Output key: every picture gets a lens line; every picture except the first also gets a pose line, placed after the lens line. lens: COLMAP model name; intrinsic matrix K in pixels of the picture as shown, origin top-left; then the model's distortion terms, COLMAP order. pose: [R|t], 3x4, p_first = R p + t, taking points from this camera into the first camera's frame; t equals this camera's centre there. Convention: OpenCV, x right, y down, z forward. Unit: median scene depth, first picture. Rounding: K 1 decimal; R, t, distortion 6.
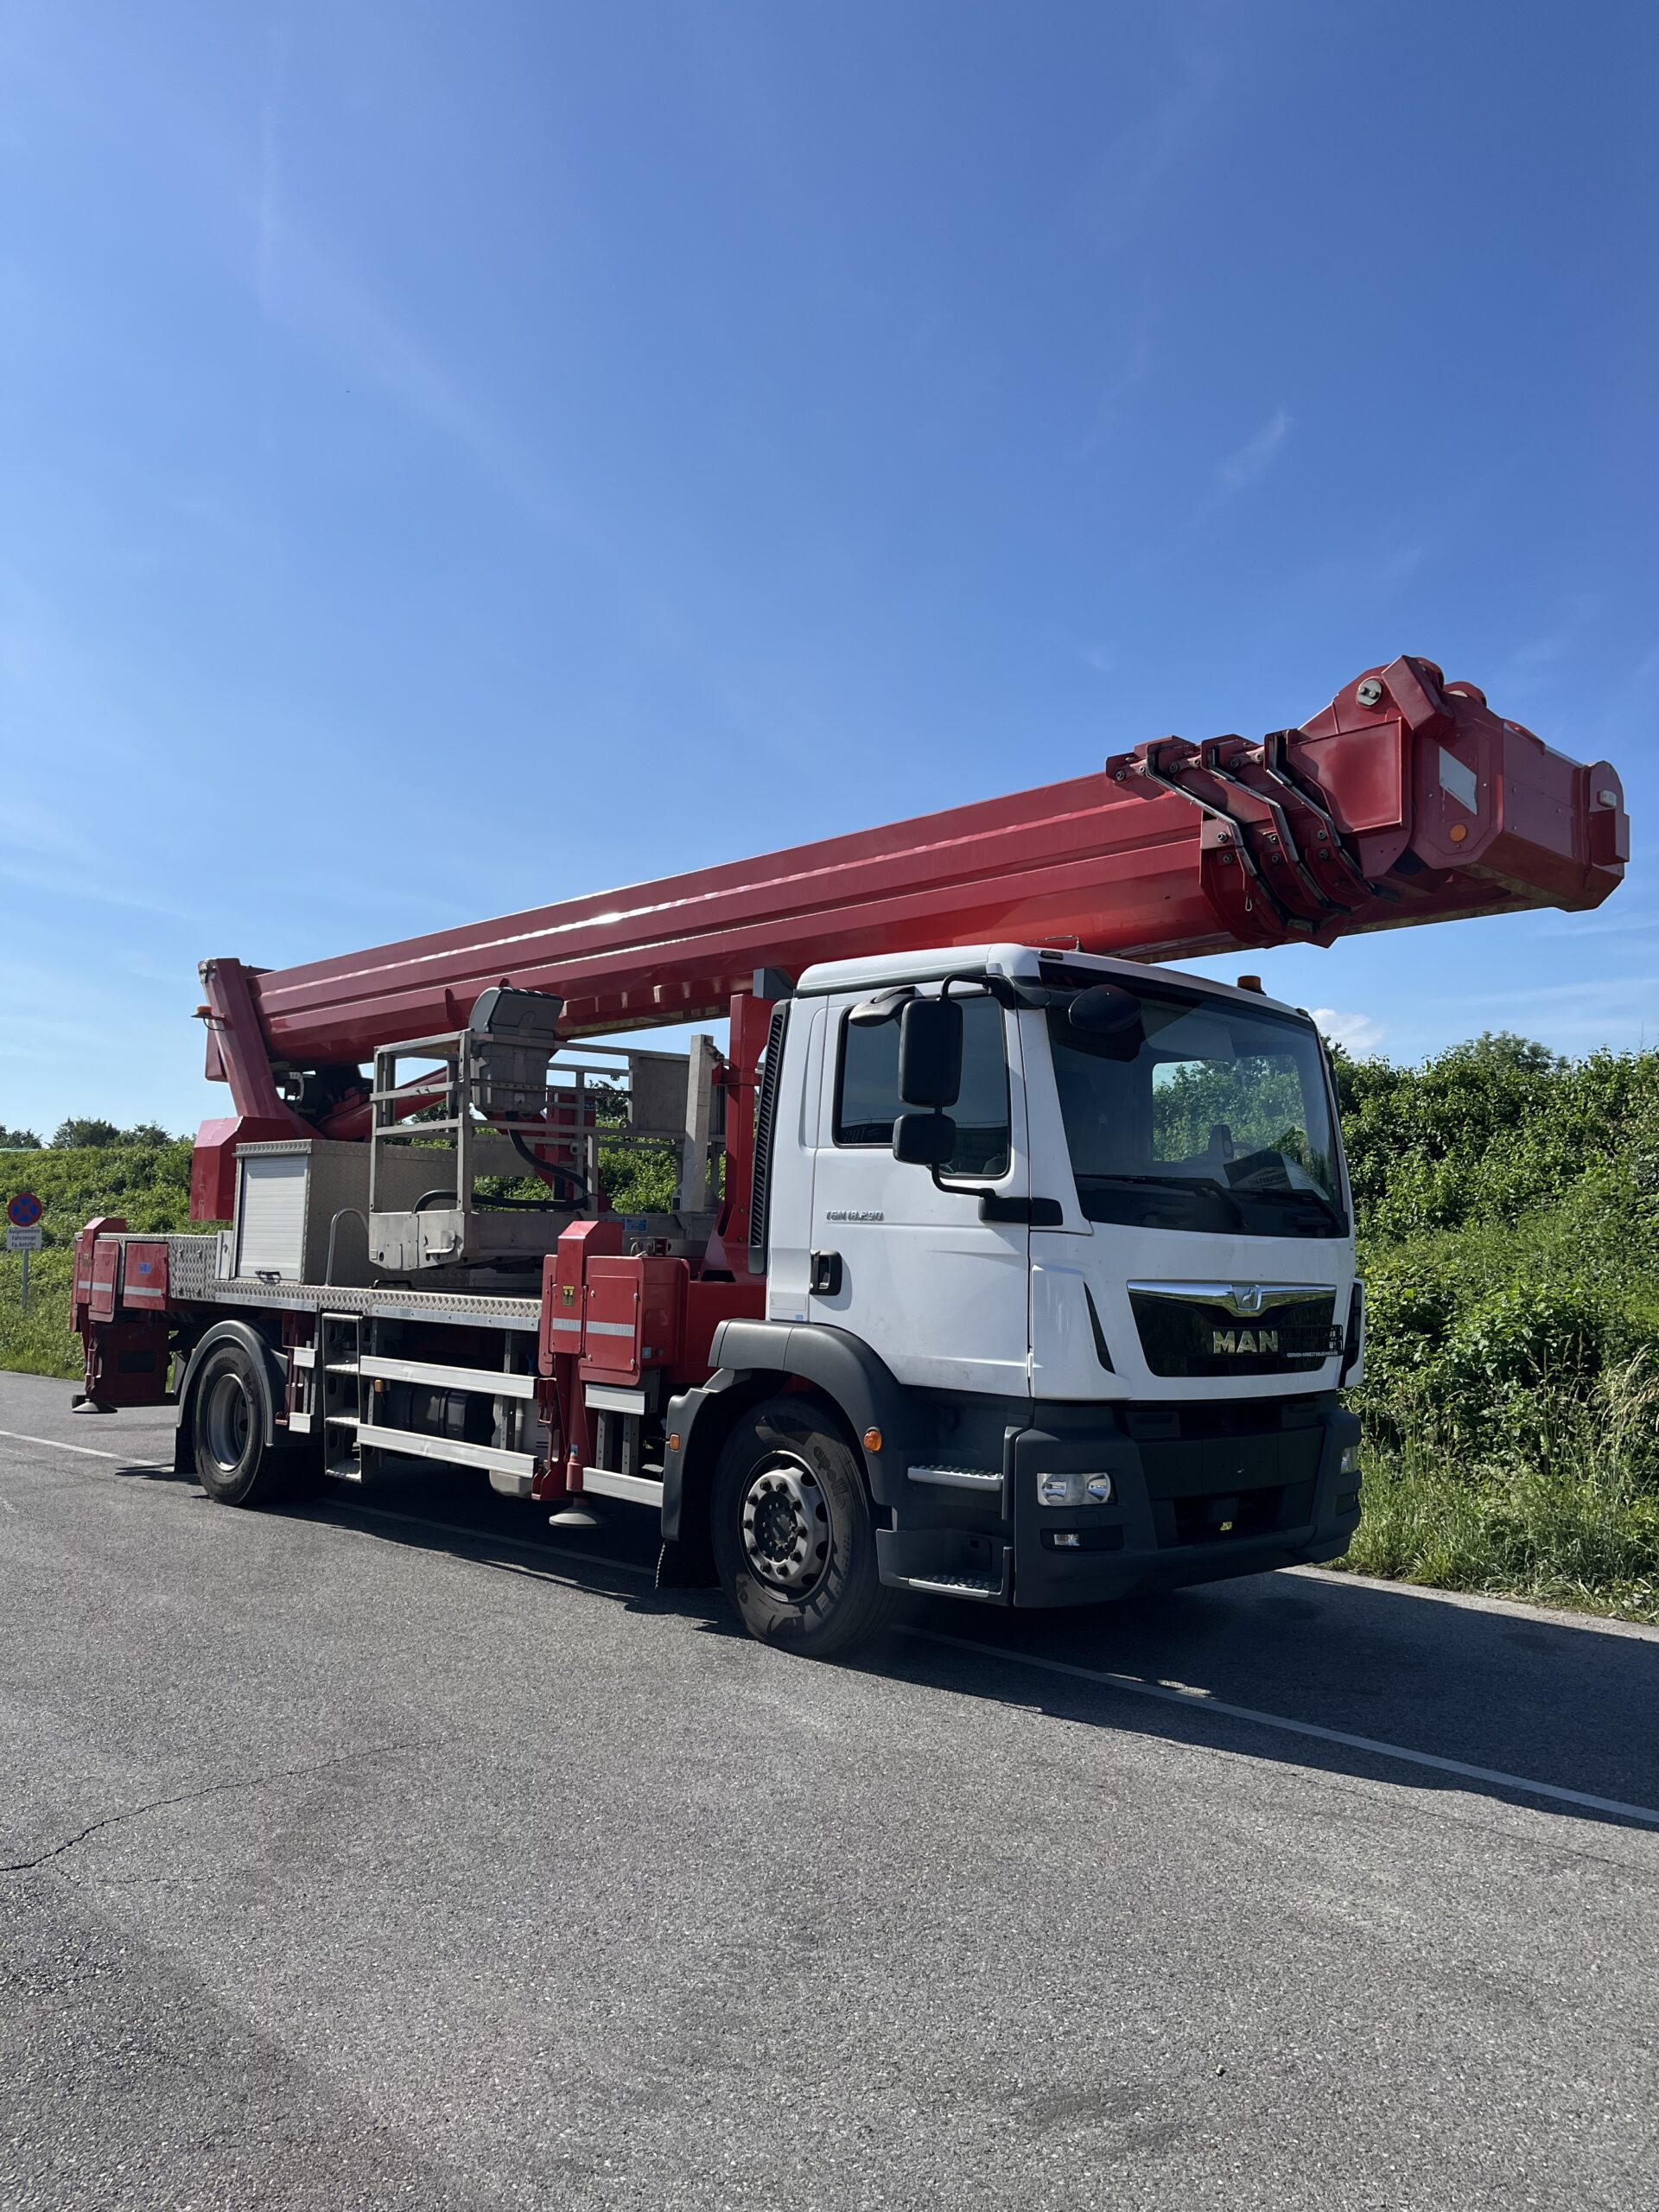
lens RADIAL K [[1629.9, 0, 822.1], [0, 1629.9, 1112.3], [0, 0, 1]] dist [0.042480, -0.006028]
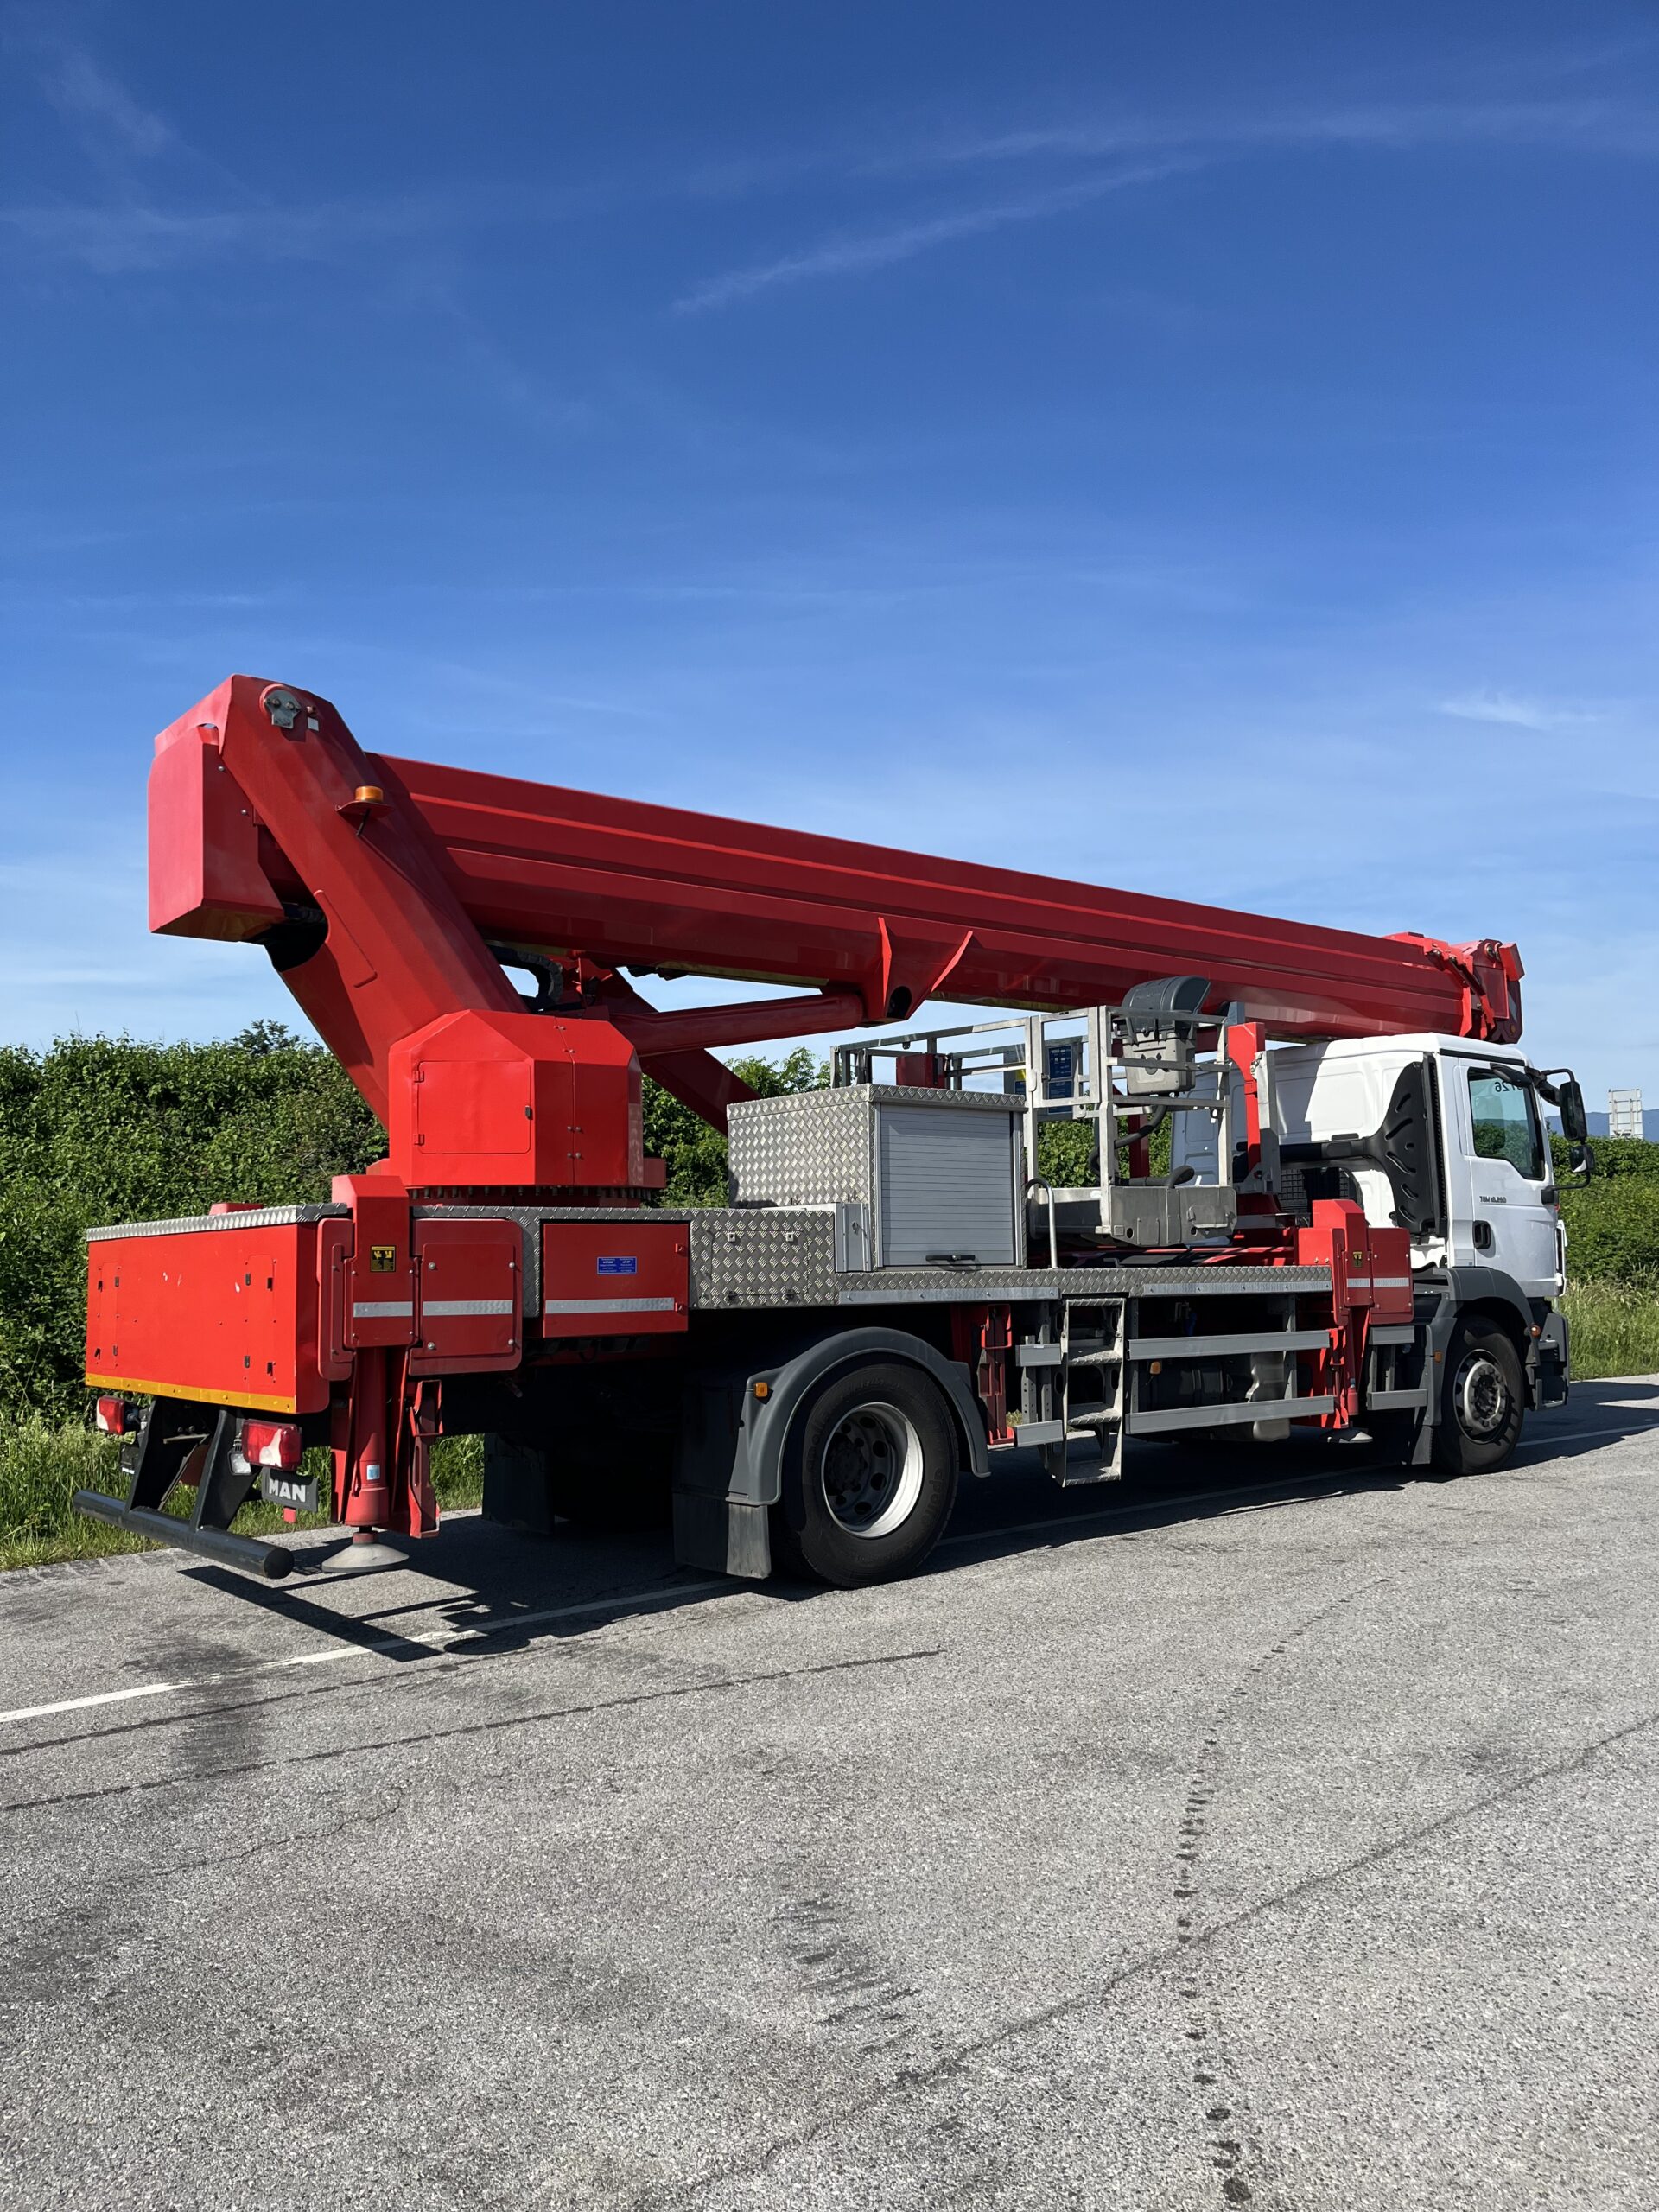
lens RADIAL K [[1648.1, 0, 796.5], [0, 1648.1, 1102.6], [0, 0, 1]] dist [0.080656, -0.132688]
pose [[0.105493, 0.061518, 0.992515, -1.599025], [-0.077024, 0.995592, -0.053521, 0.102503], [-0.991433, -0.070802, 0.109766, 1.409530]]
